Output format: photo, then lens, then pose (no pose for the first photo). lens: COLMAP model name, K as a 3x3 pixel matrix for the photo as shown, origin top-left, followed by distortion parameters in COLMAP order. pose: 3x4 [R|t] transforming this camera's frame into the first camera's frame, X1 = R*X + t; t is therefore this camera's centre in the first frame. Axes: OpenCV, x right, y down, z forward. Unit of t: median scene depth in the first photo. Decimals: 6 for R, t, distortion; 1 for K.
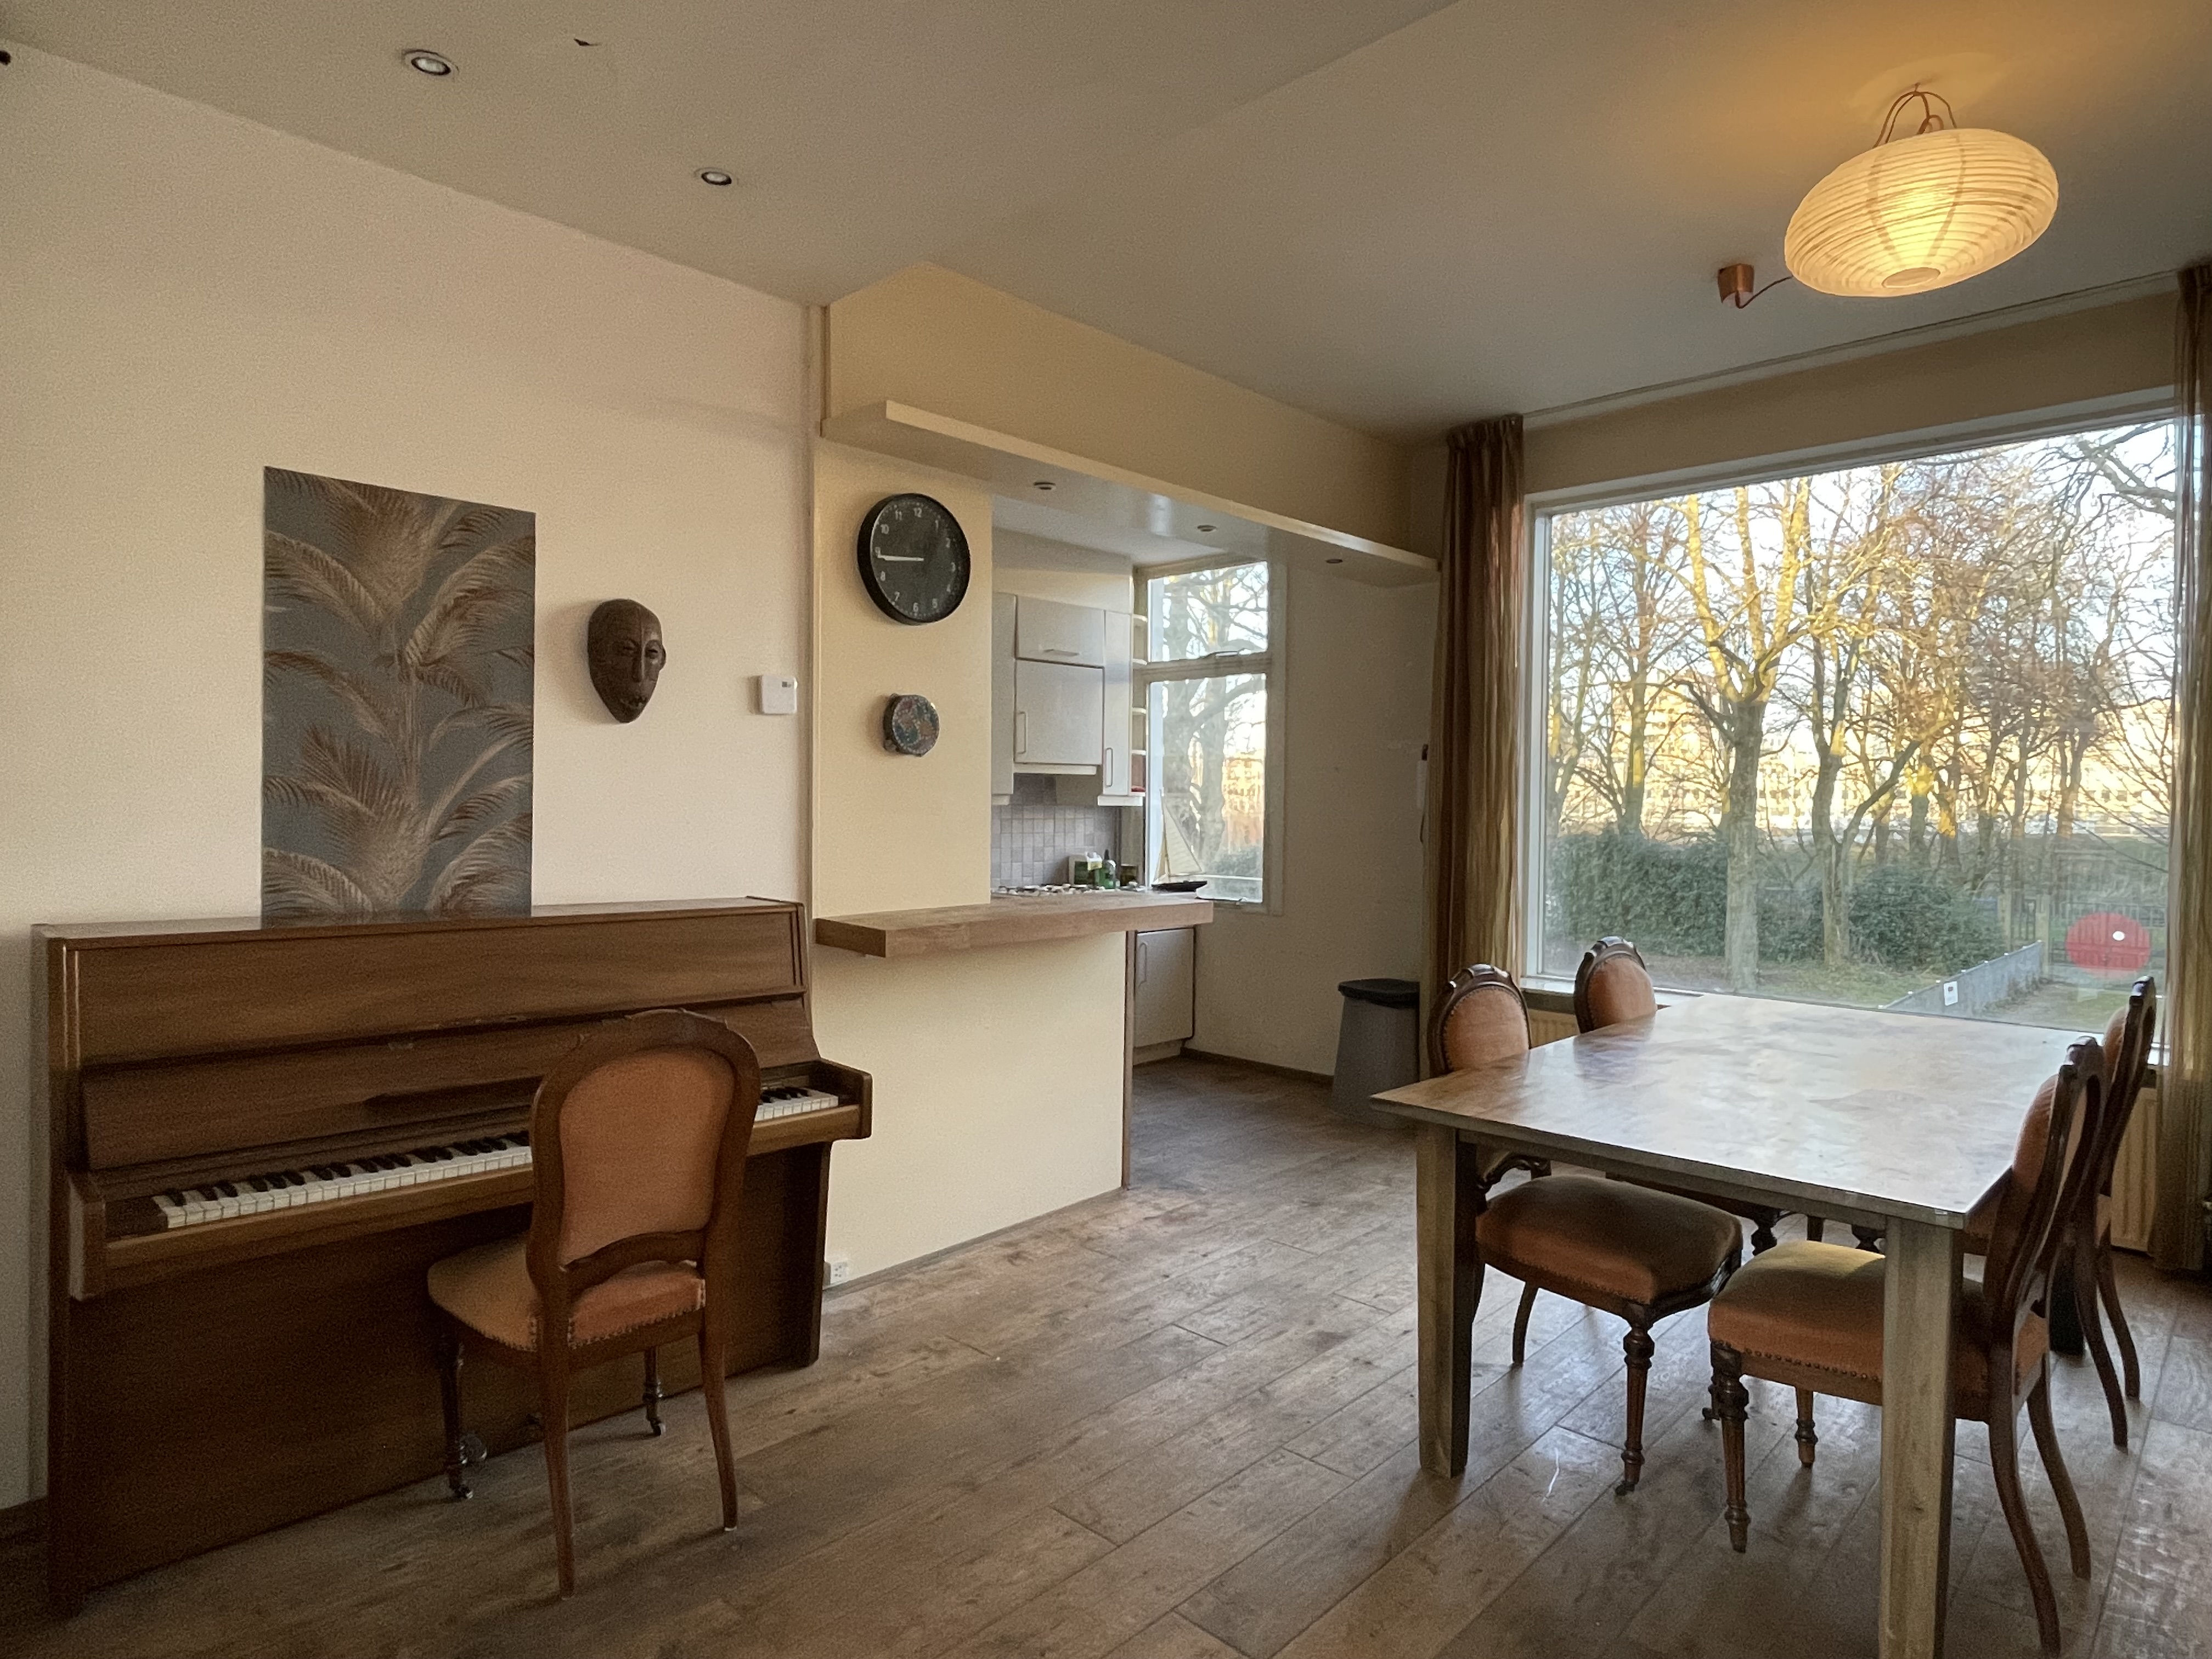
lens RADIAL K [[1245.2, 0, 1106.0], [0, 1245.2, 829.5], [0, 0, 1]] dist [0.001427, 0.000341]
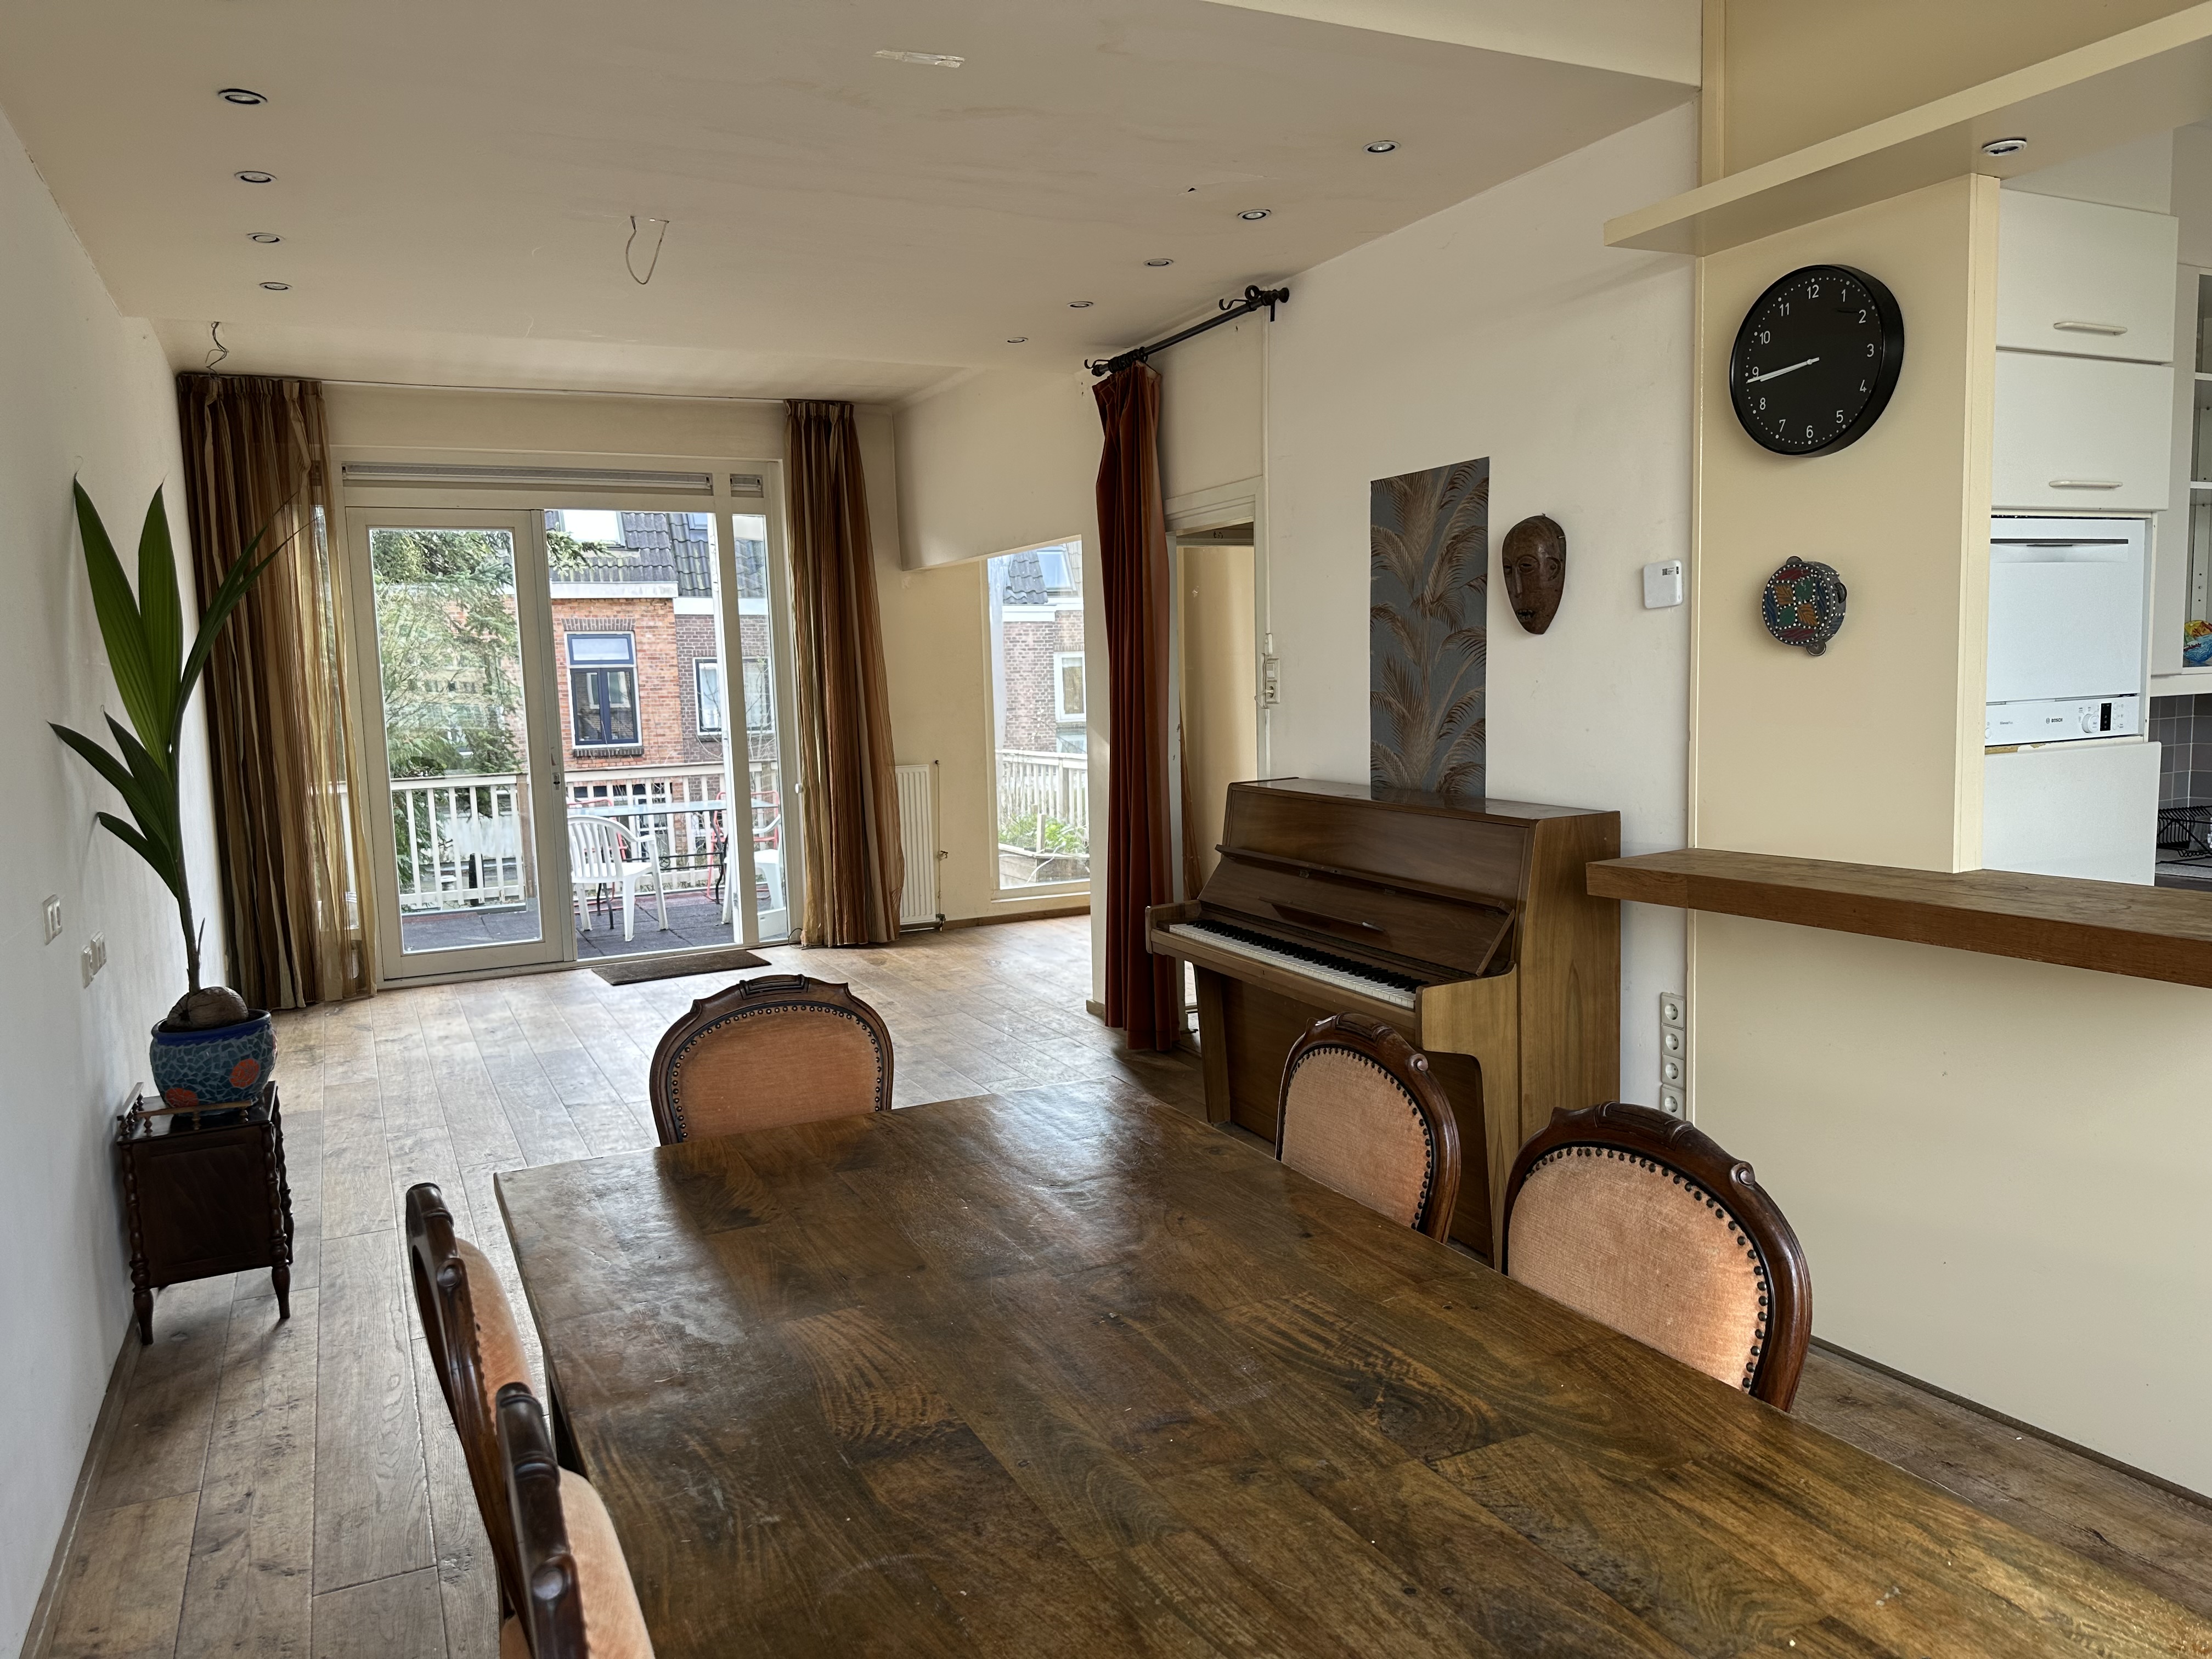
lens RADIAL K [[1567.8, 0, 1106.0], [0, 1567.8, 829.5], [0, 0, 1]] dist [0.004333, 0.000509]
pose [[-0.349133, 0.098243, -0.931909, 1.093439], [0.013754, 0.994919, 0.099732, -0.063716], [0.936972, 0.022002, -0.348711, 1.234956]]
